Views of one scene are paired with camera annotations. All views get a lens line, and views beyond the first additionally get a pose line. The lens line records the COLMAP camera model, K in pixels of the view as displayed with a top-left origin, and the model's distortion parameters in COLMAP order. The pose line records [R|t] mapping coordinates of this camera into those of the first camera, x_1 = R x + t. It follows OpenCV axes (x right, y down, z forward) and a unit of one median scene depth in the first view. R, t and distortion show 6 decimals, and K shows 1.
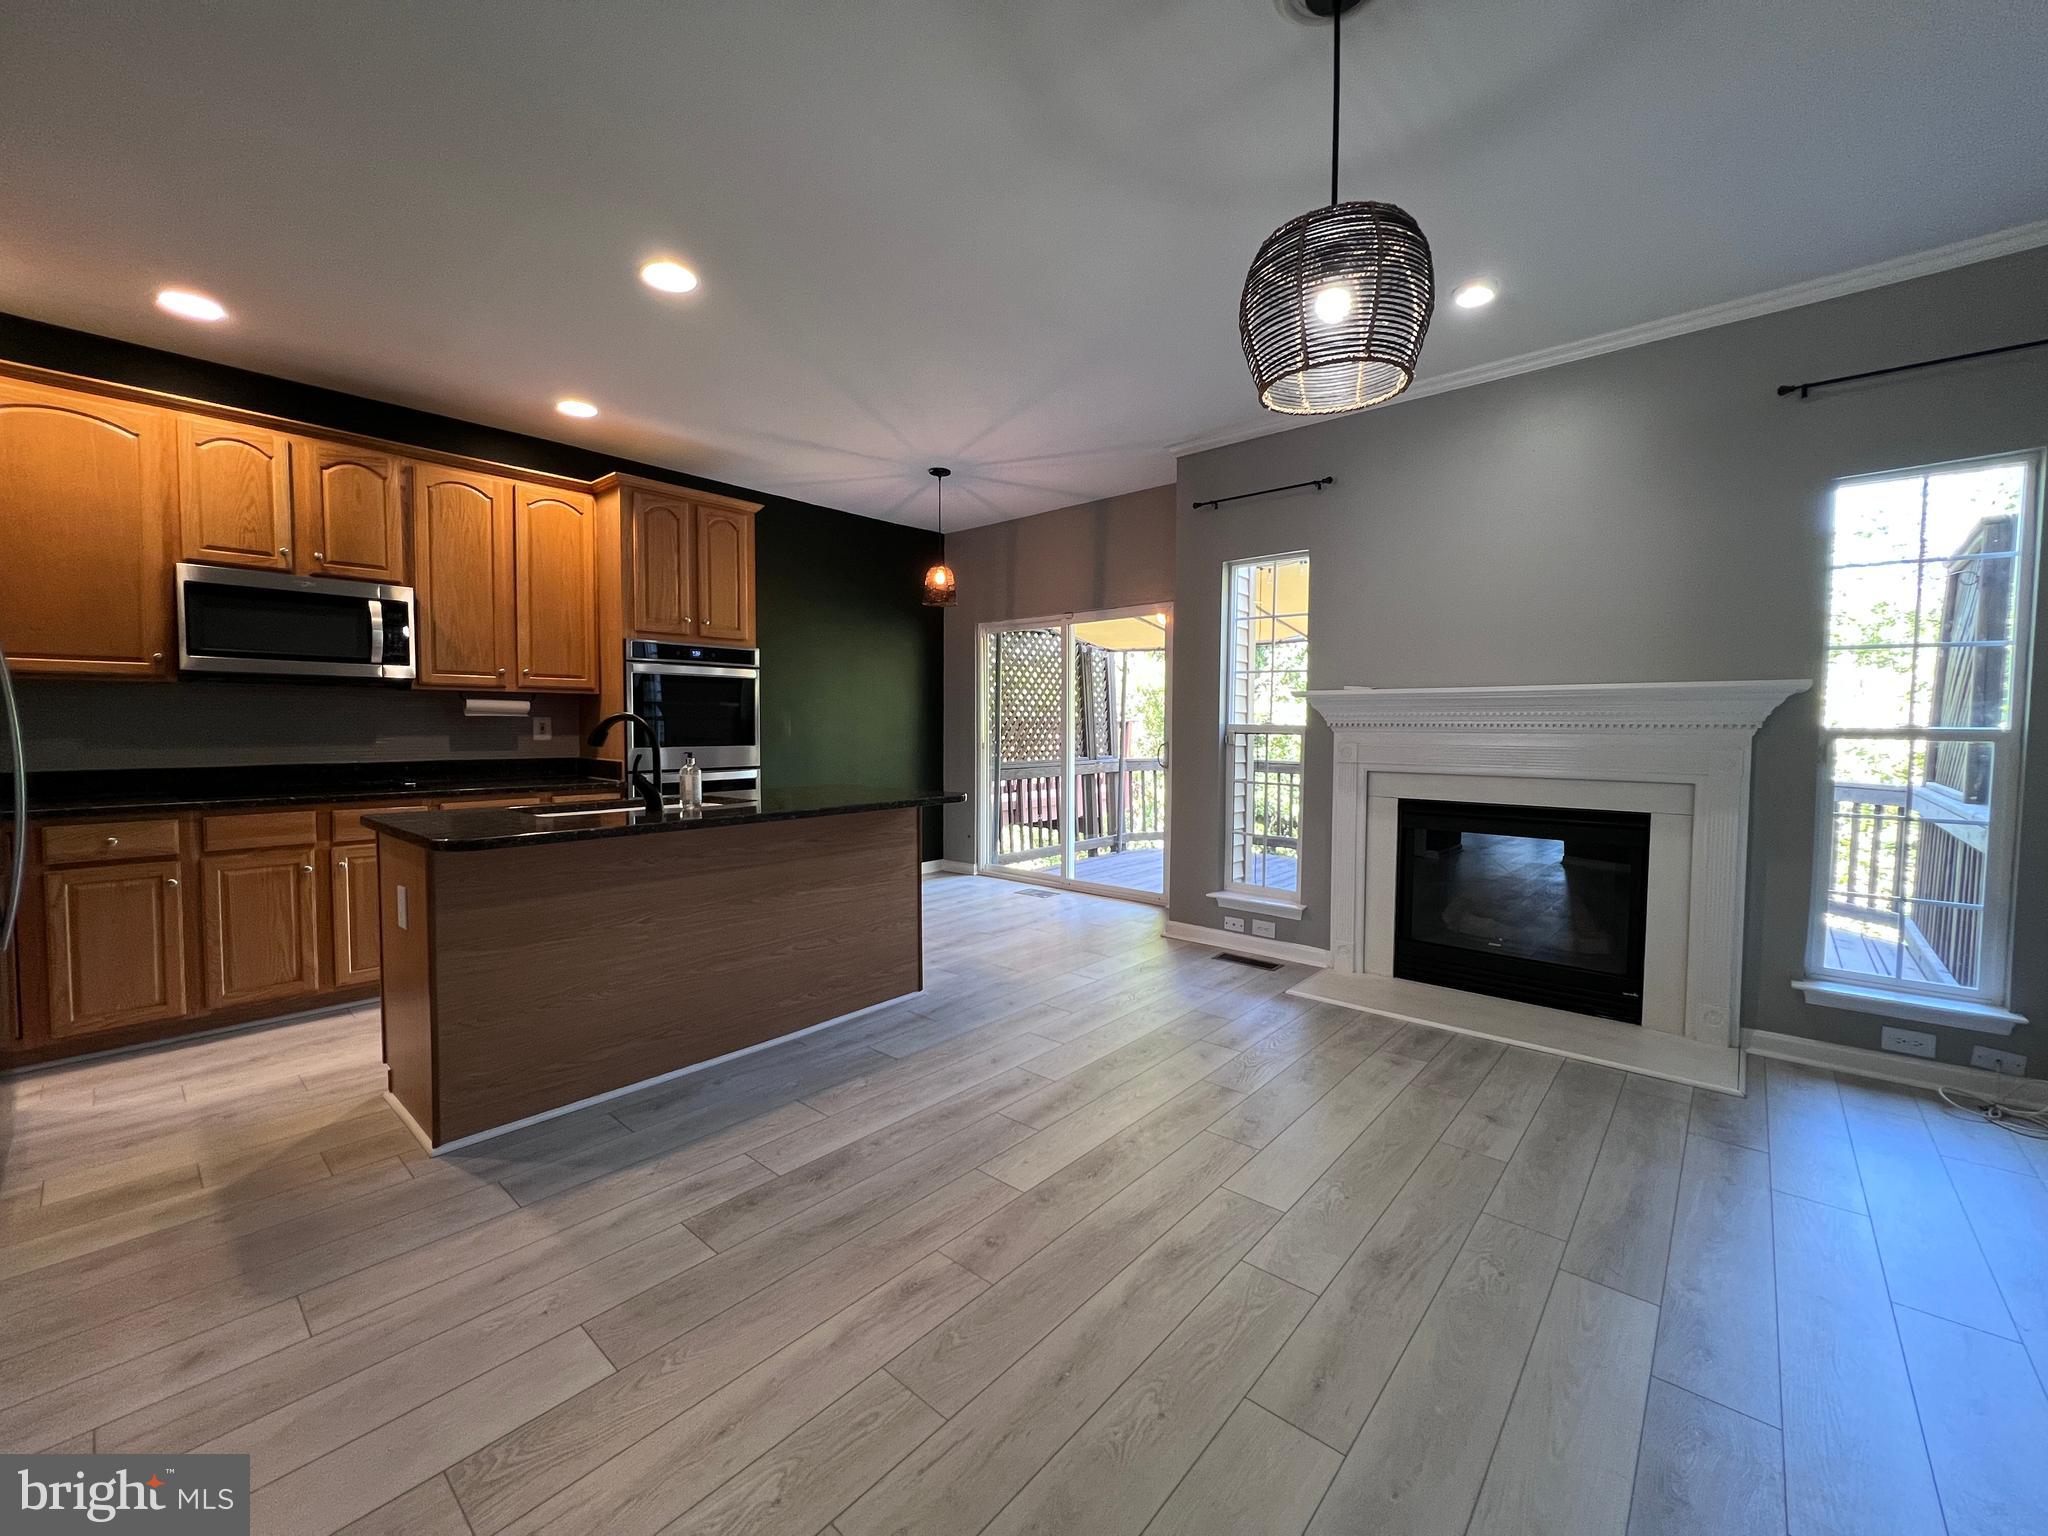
lens RADIAL K [[823.6, 0, 1021.5], [0, 823.6, 757.0], [0, 0, 1]] dist [-0.002653, 0.000804]
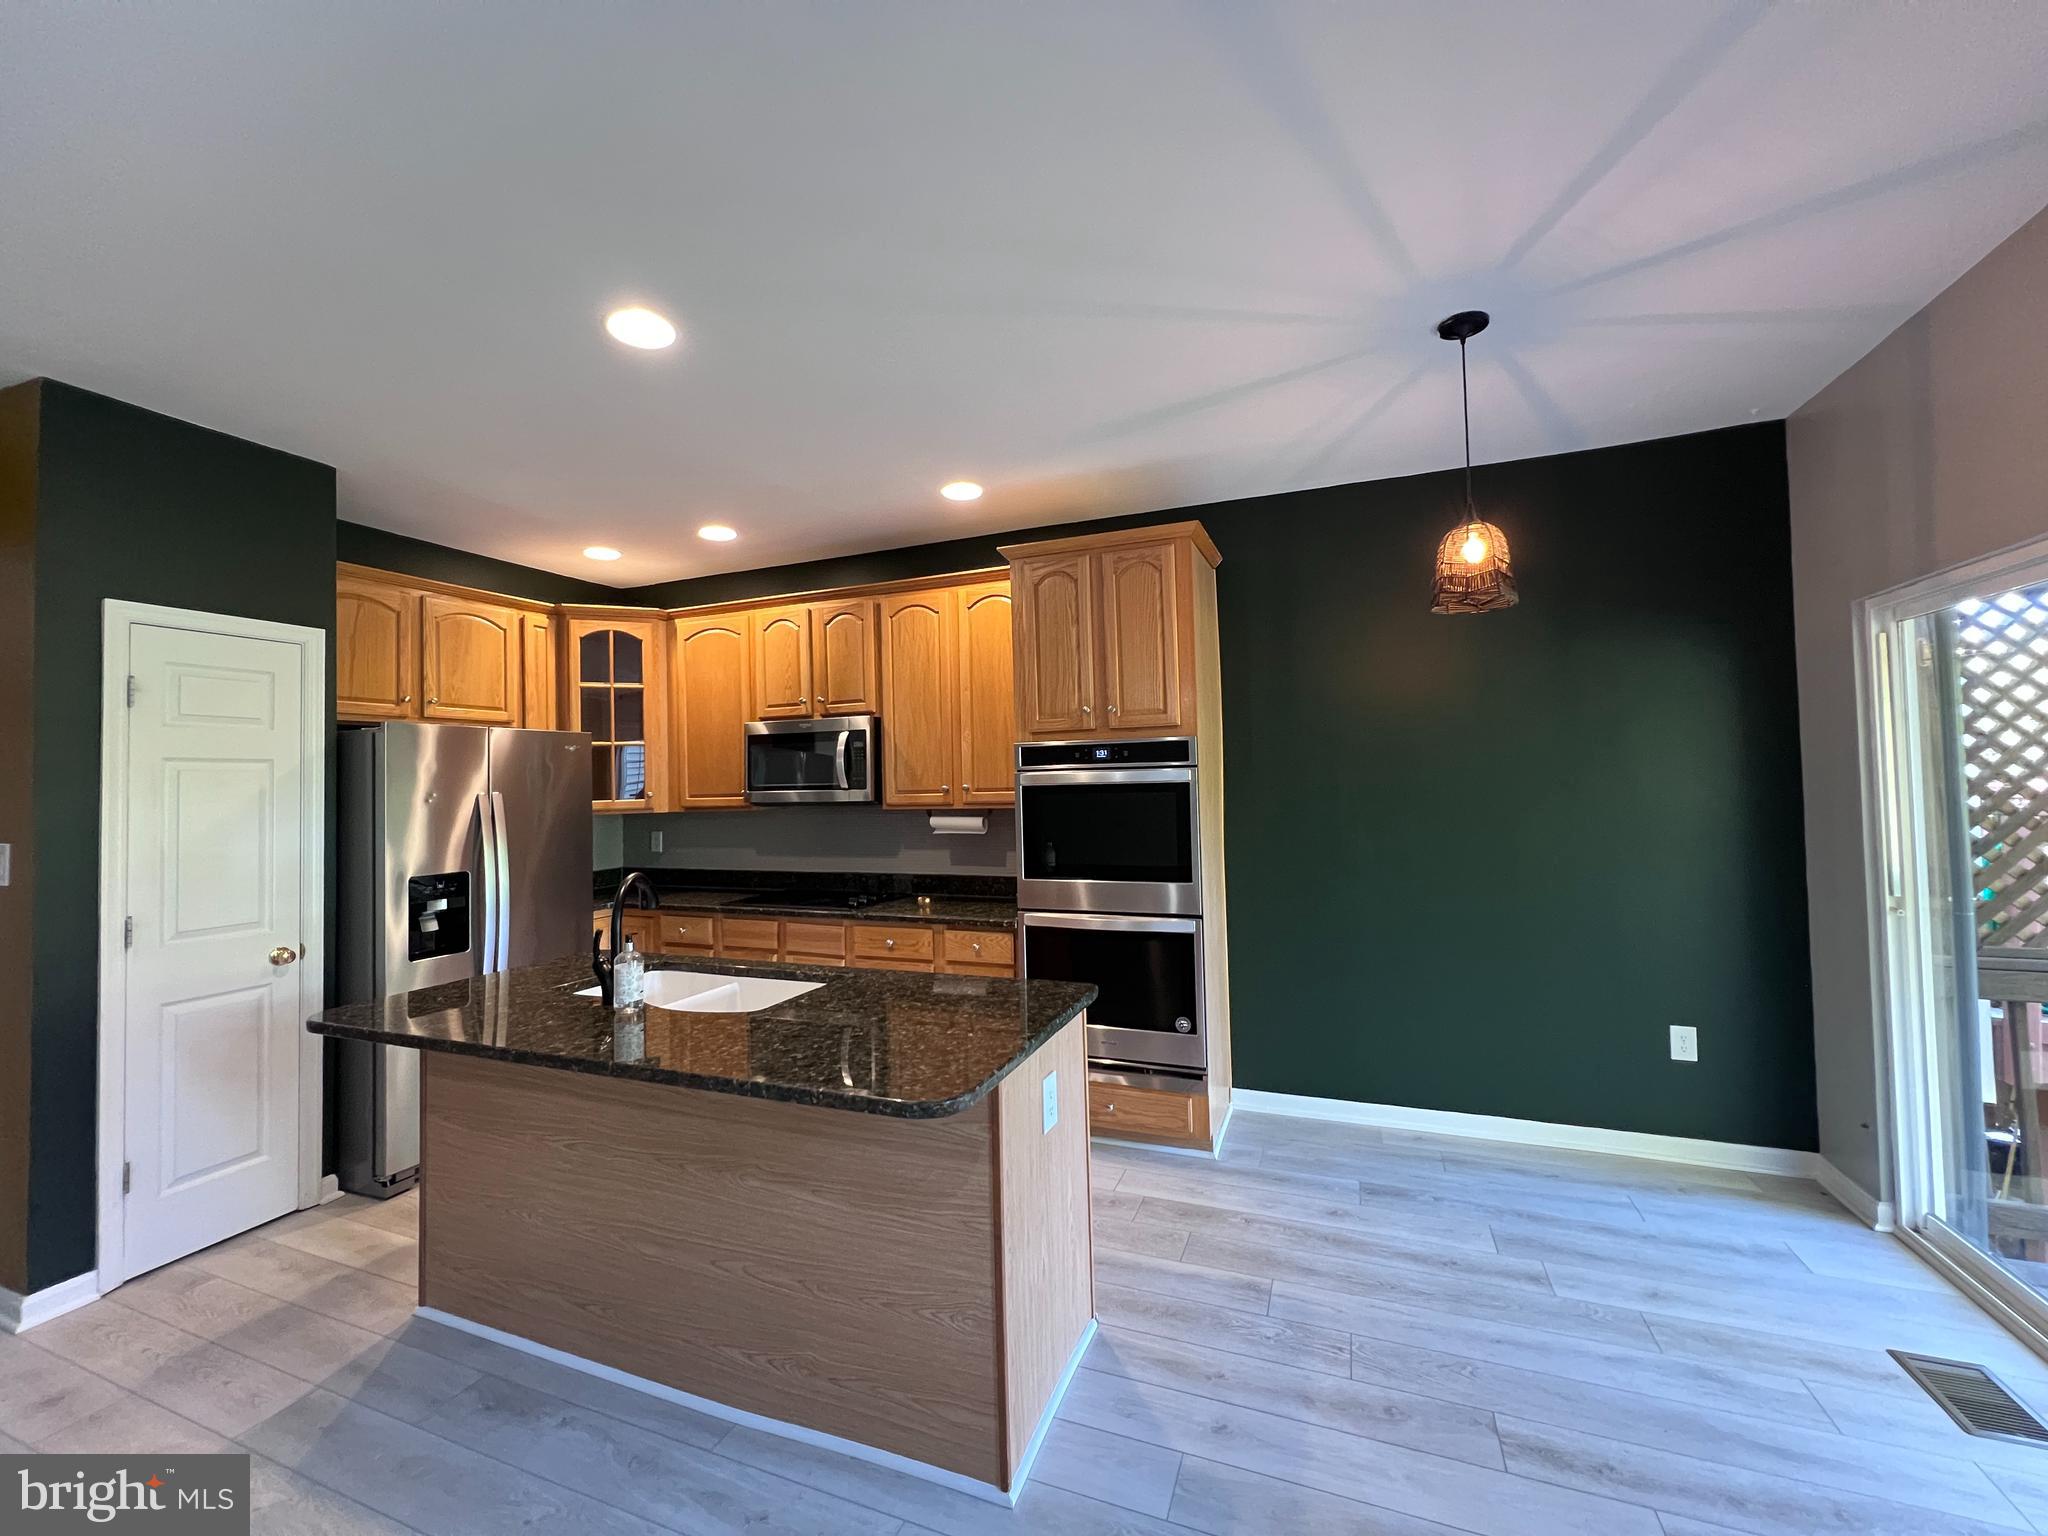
lens RADIAL K [[823.9, 0, 1019.3], [0, 823.9, 758.5], [0, 0, 1]] dist [-0.002756, 0.001163]
pose [[0.336907, -0.038689, -0.940743, 0.350056], [-0.015182, 0.998802, -0.046514, -0.111631], [0.941415, 0.029954, 0.335916, 0.888794]]
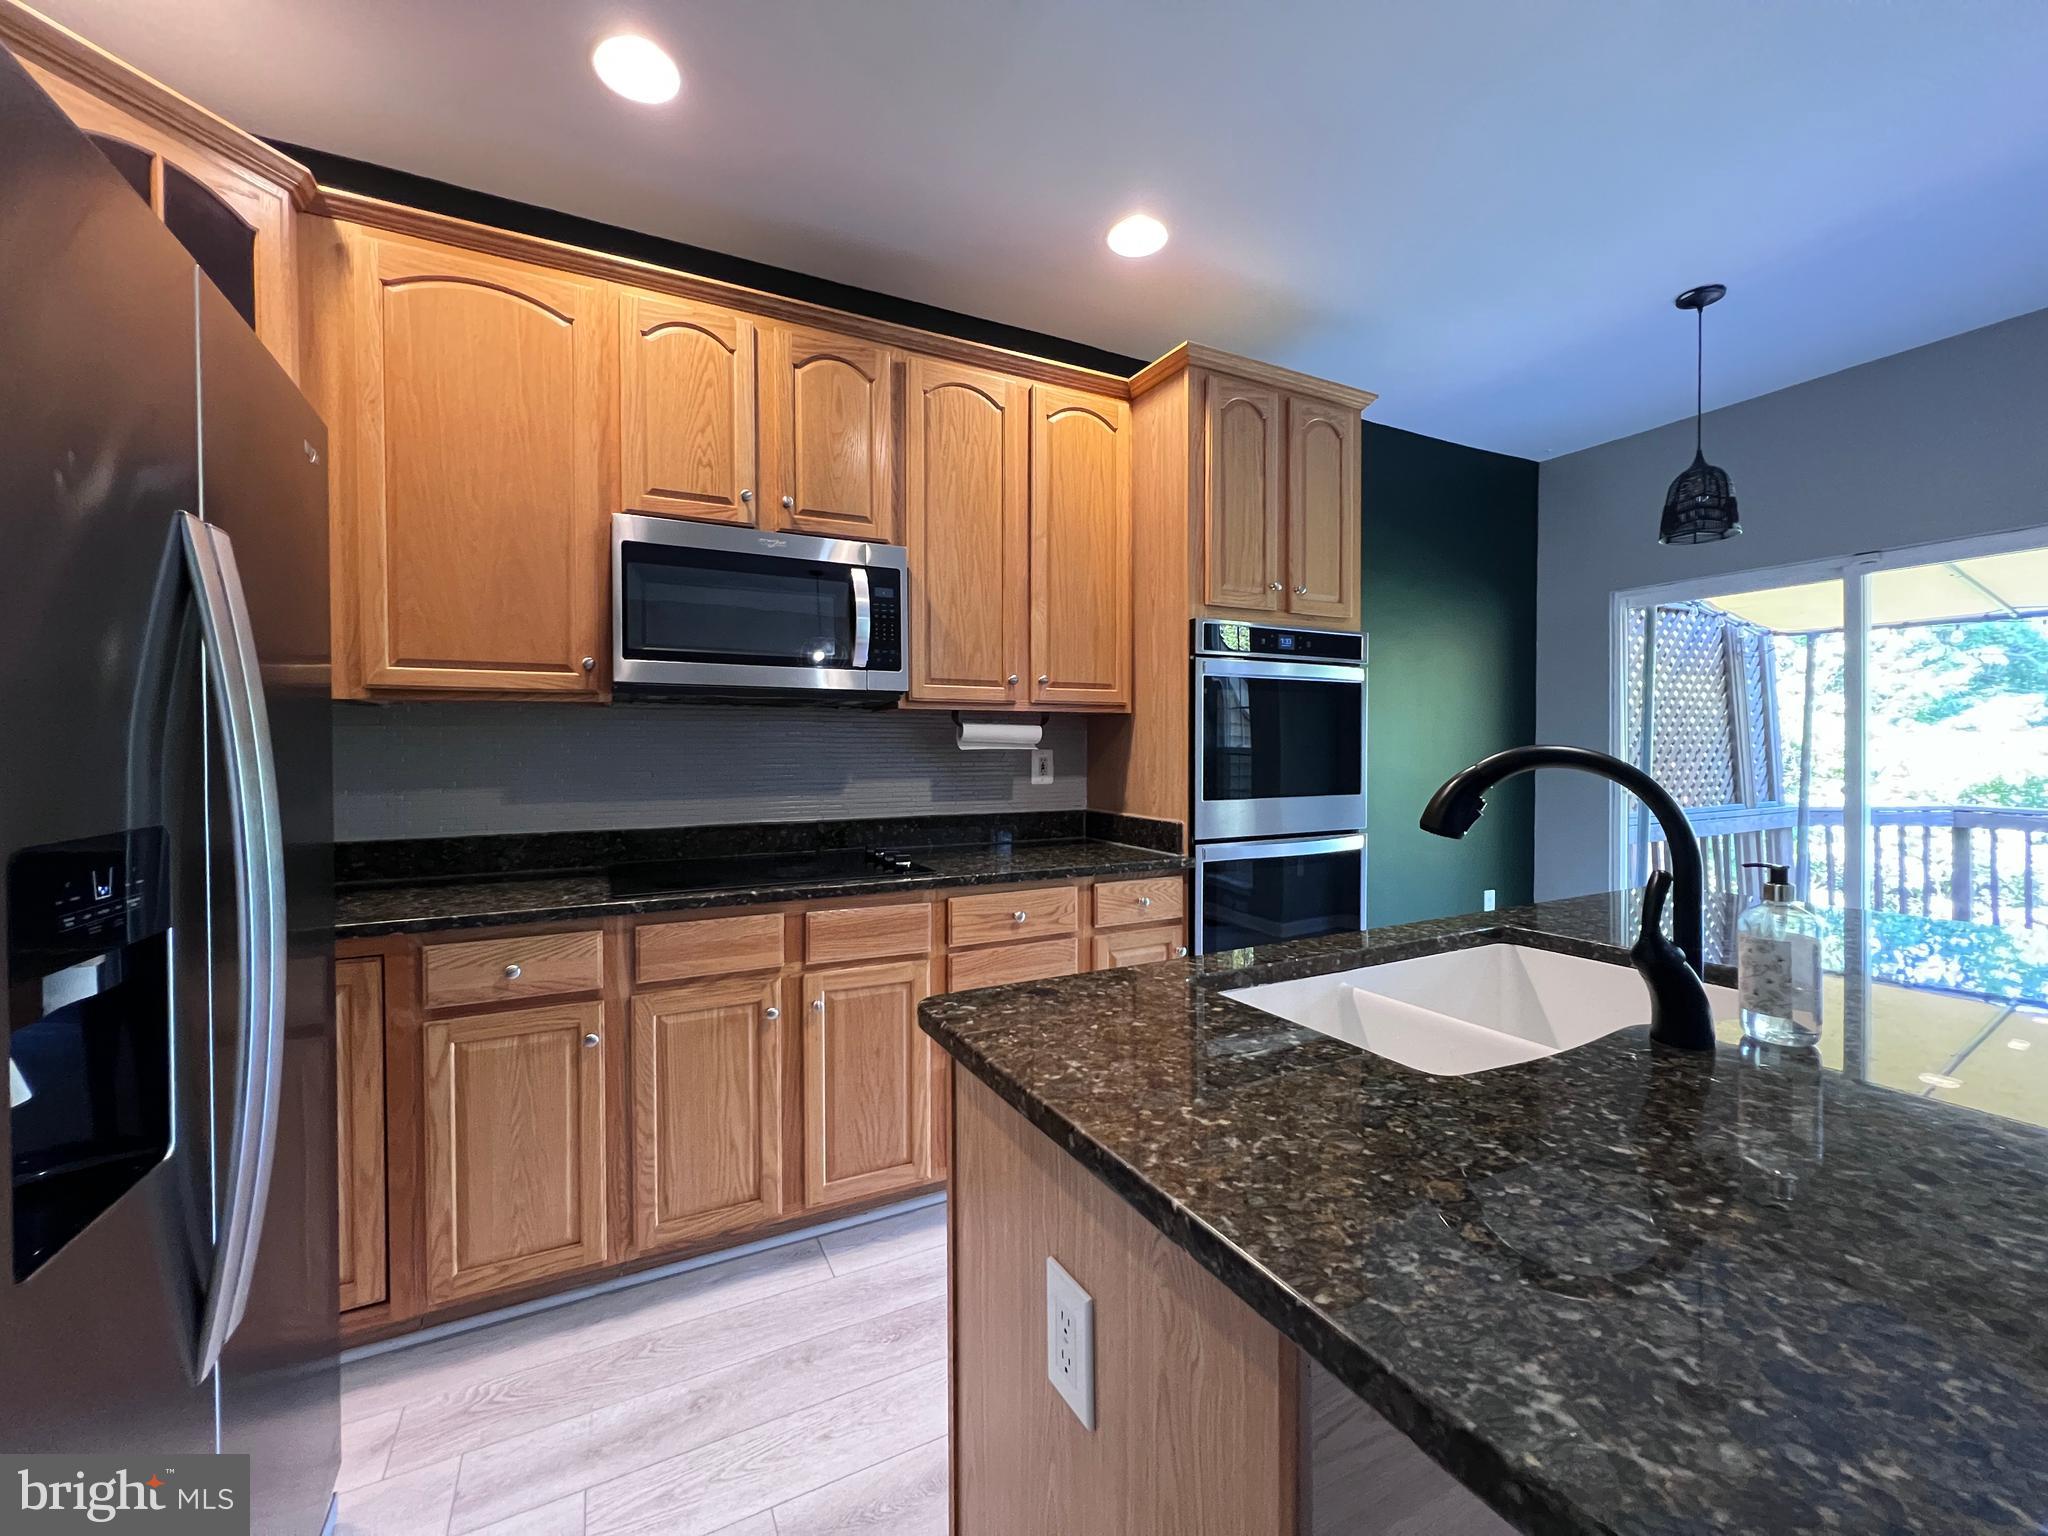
lens RADIAL K [[823.6, 0, 1021.5], [0, 823.6, 757.0], [0, 0, 1]] dist [-0.002653, 0.000804]
pose [[0.931609, -0.002136, -0.363456, -0.462619], [-0.008360, 0.999592, -0.027301, -0.031277], [0.363367, 0.028472, 0.931211, 0.484845]]
